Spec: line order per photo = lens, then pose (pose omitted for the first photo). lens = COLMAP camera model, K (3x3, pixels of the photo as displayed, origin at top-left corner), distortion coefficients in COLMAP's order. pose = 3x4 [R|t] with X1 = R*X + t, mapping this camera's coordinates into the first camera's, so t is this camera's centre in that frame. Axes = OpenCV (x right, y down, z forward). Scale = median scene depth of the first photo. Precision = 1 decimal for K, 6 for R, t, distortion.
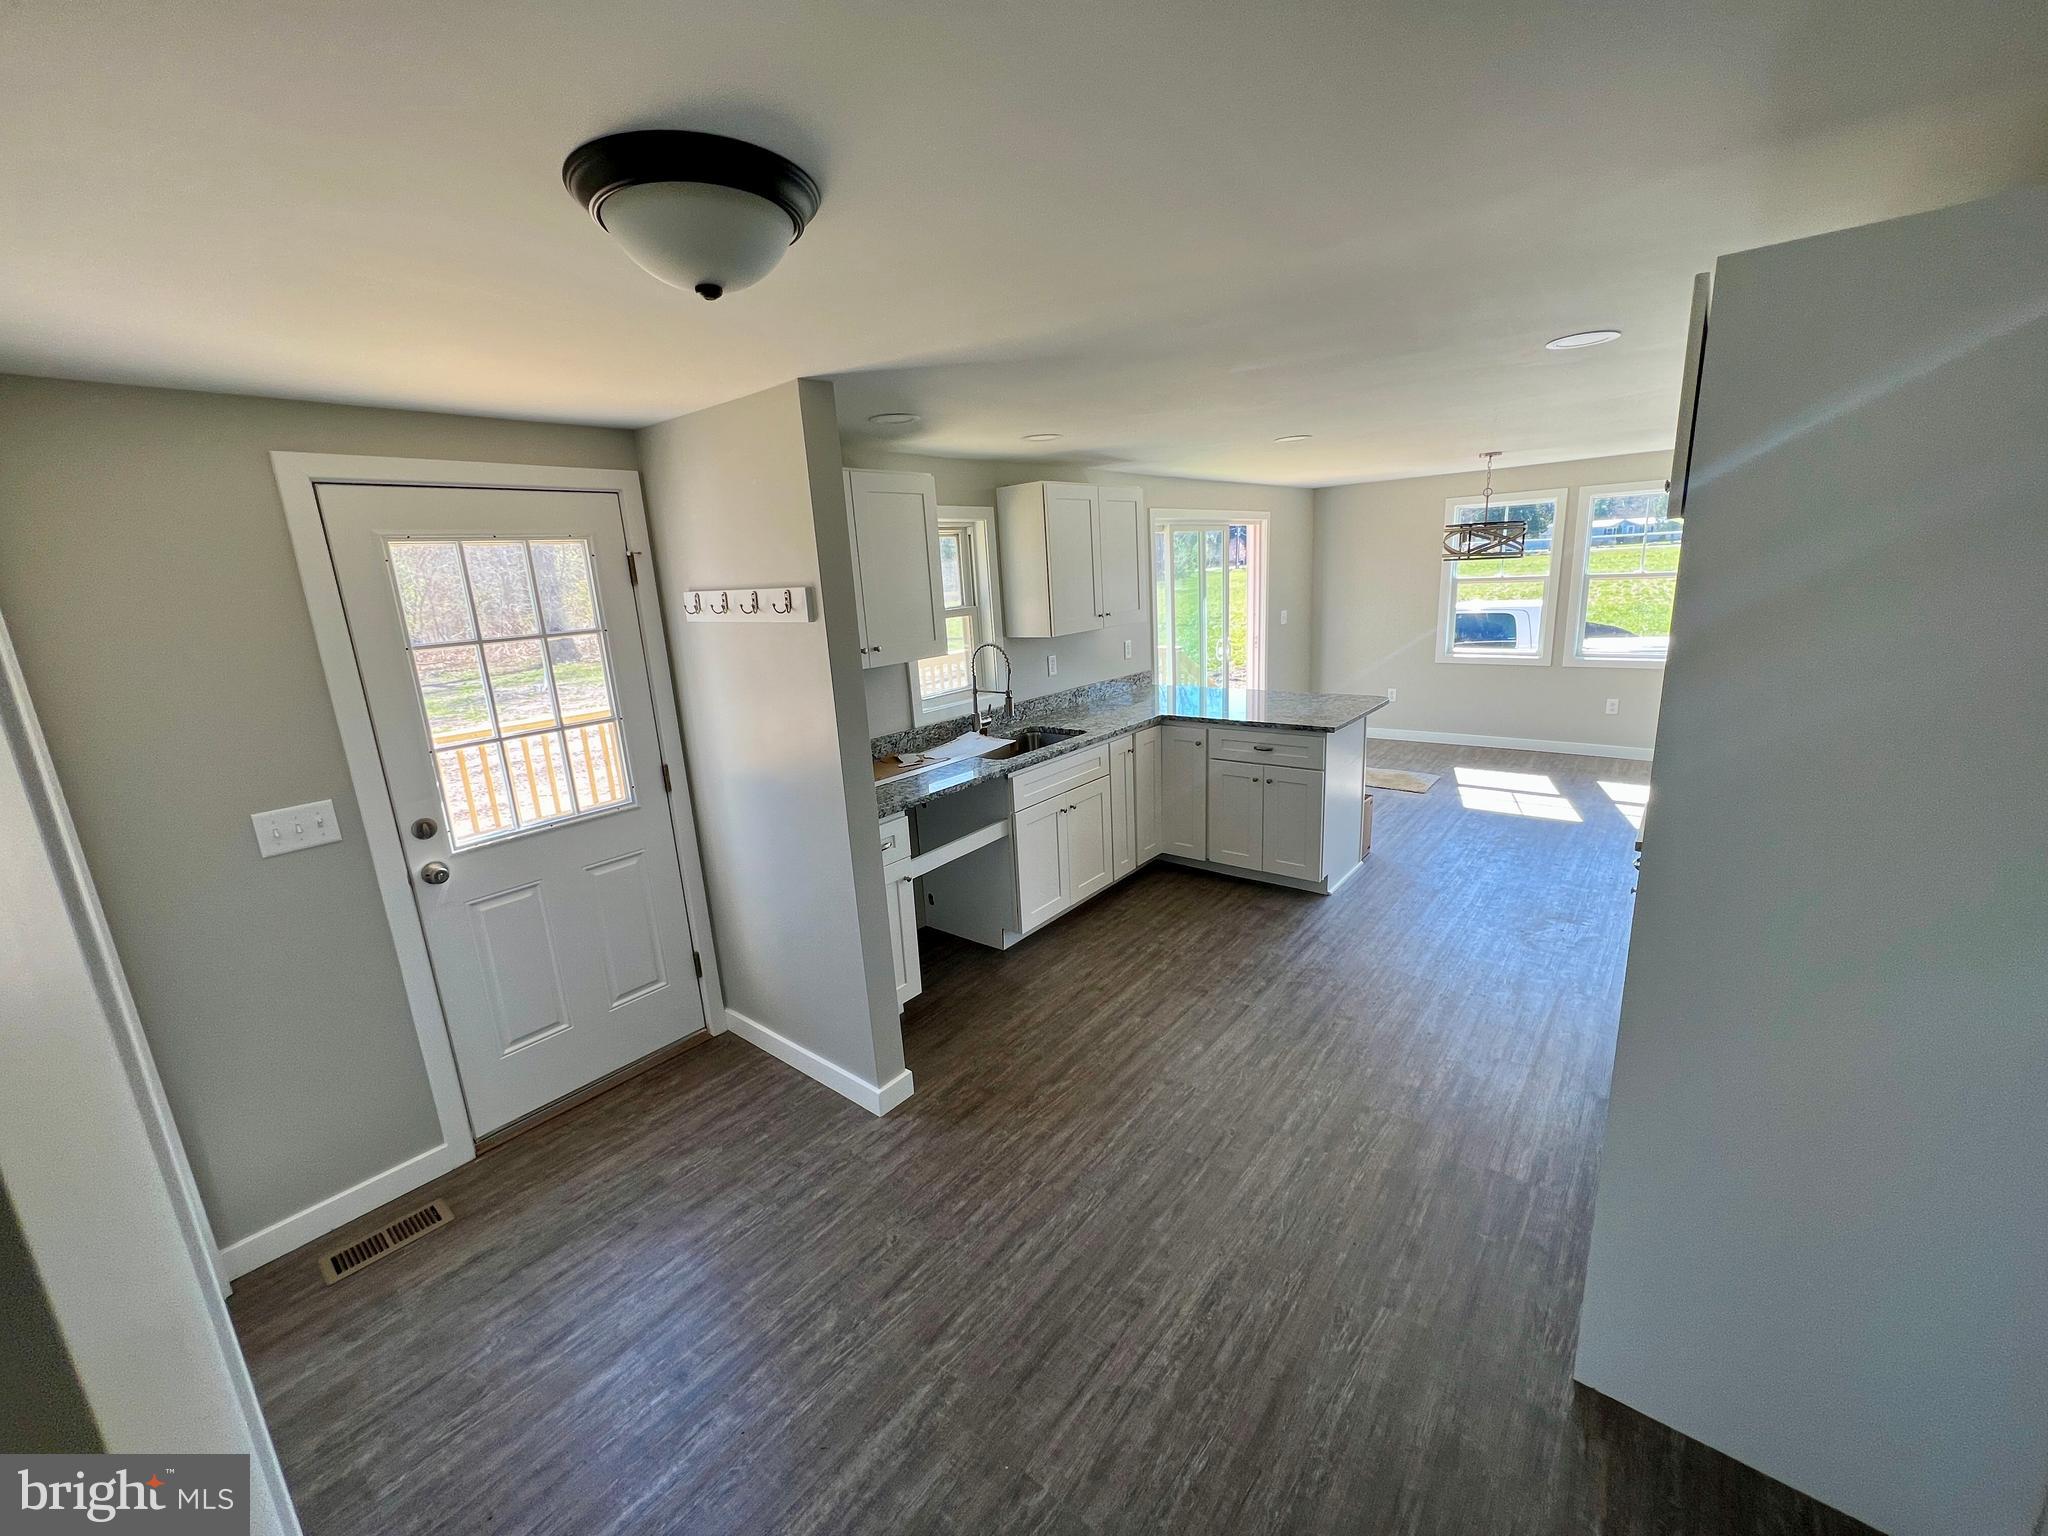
lens RADIAL K [[815.4, 0, 1014.9], [0, 815.4, 762.3], [0, 0, 1]] dist [0.001630, 0.000333]
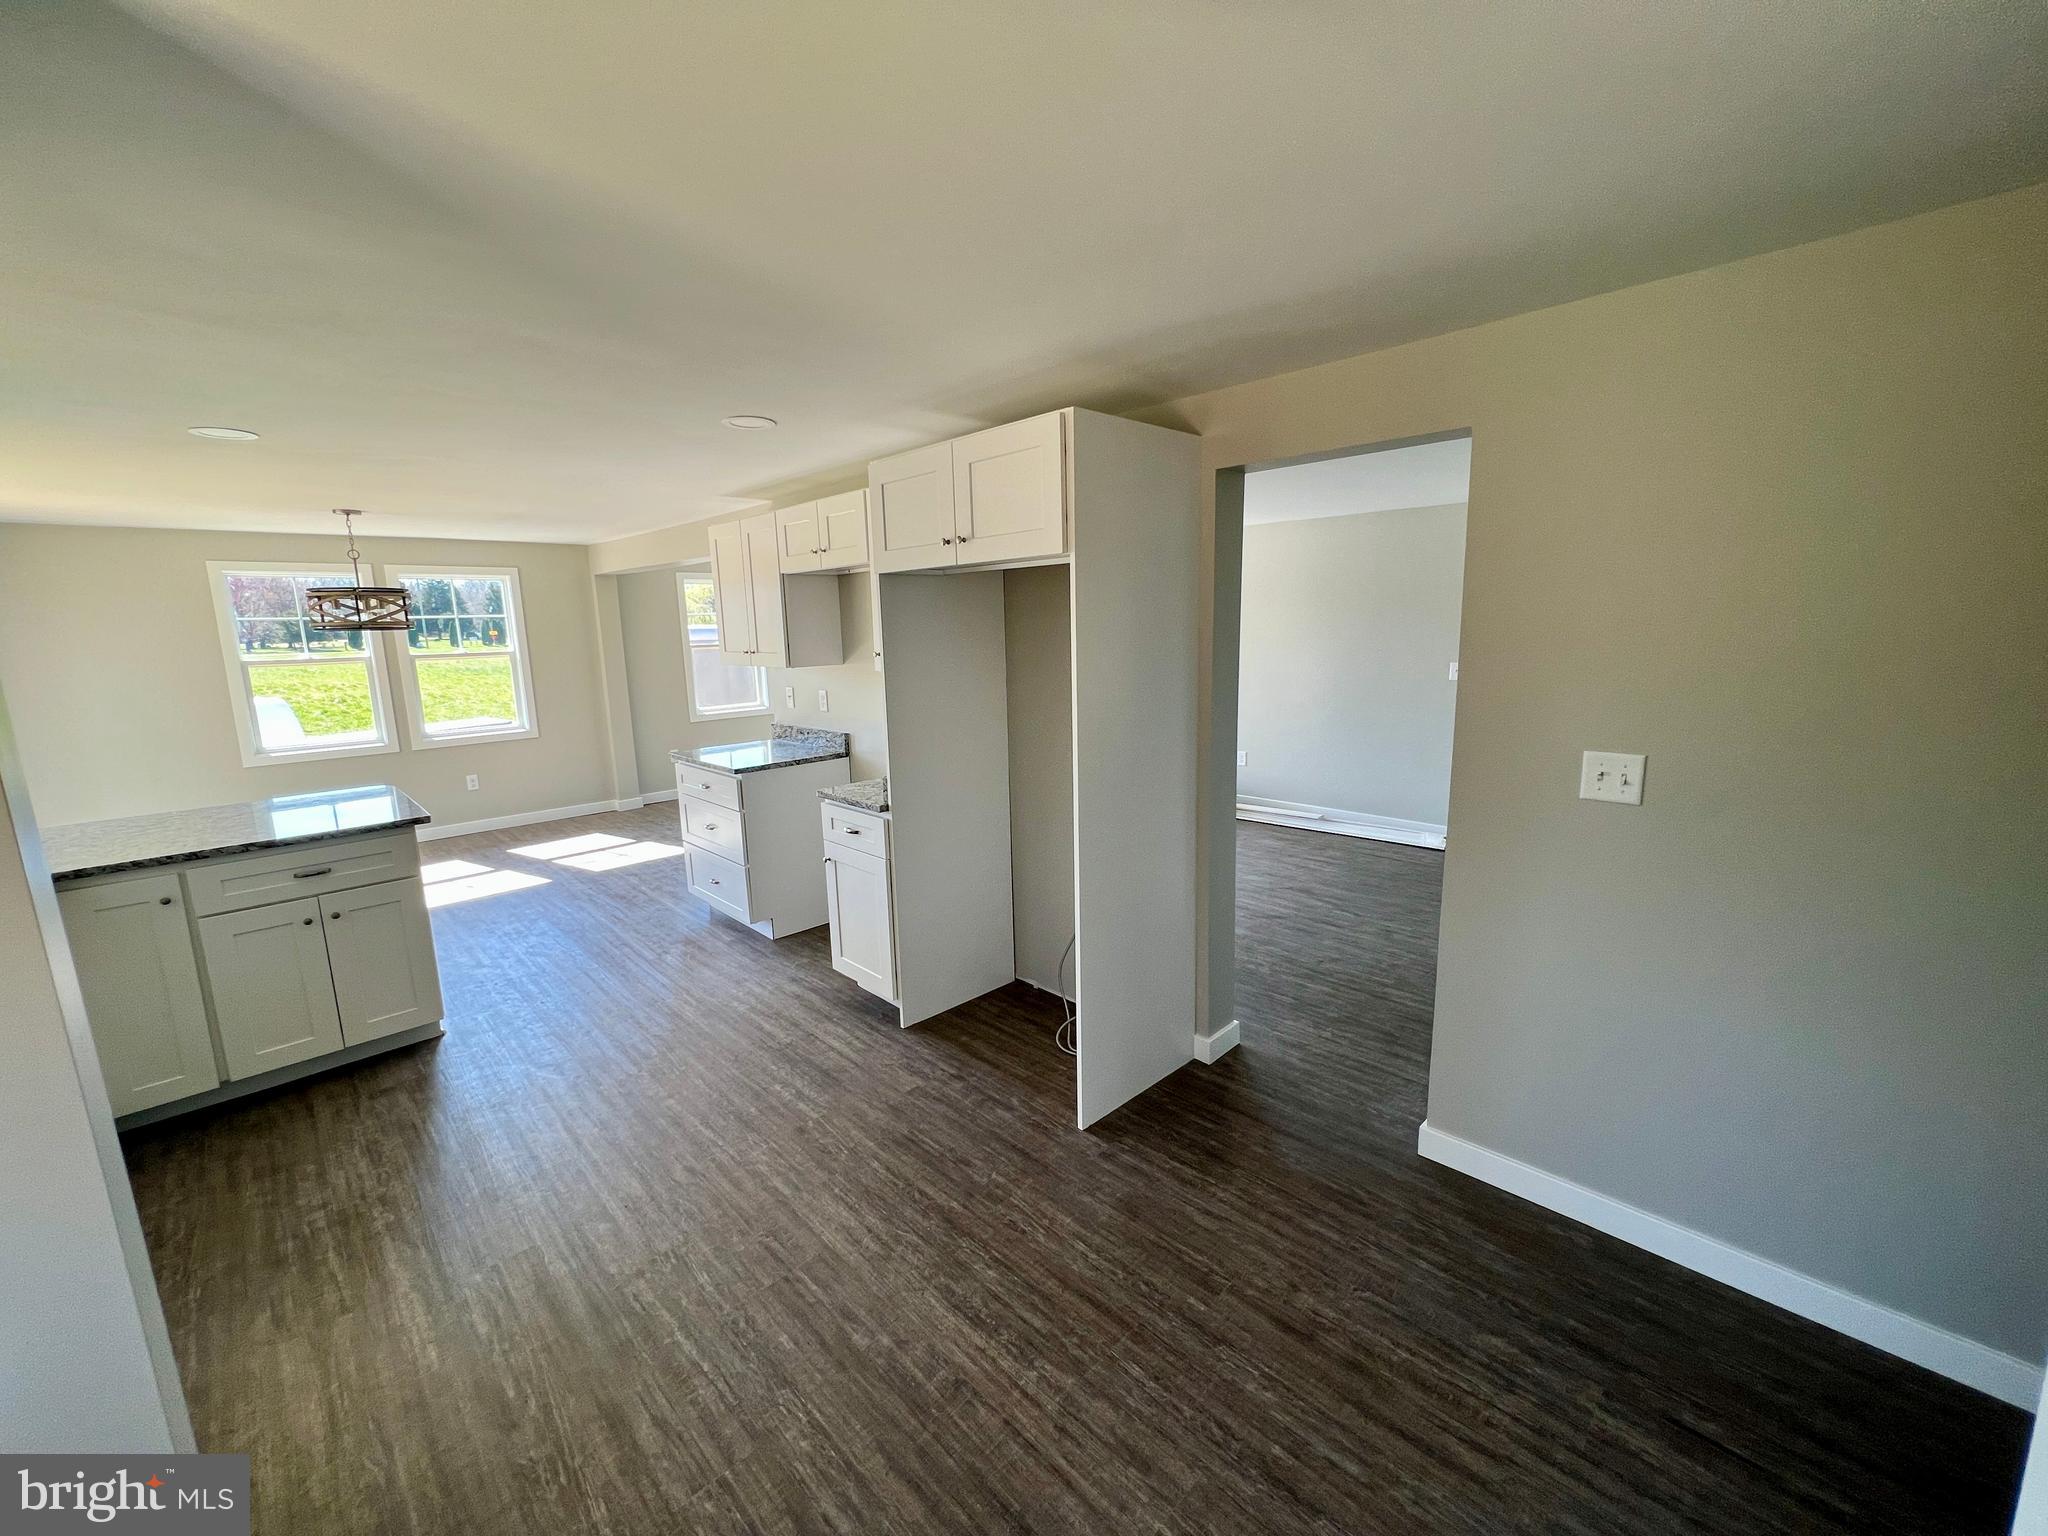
lens RADIAL K [[815.4, 0, 1013.3], [0, 815.4, 768.3], [0, 0, 1]] dist [0.001630, 0.000333]
pose [[0.116198, -0.124071, 0.985446, -0.618963], [0.247628, 0.964455, 0.092229, -0.040321], [-0.961862, 0.233307, 0.142792, 0.663711]]
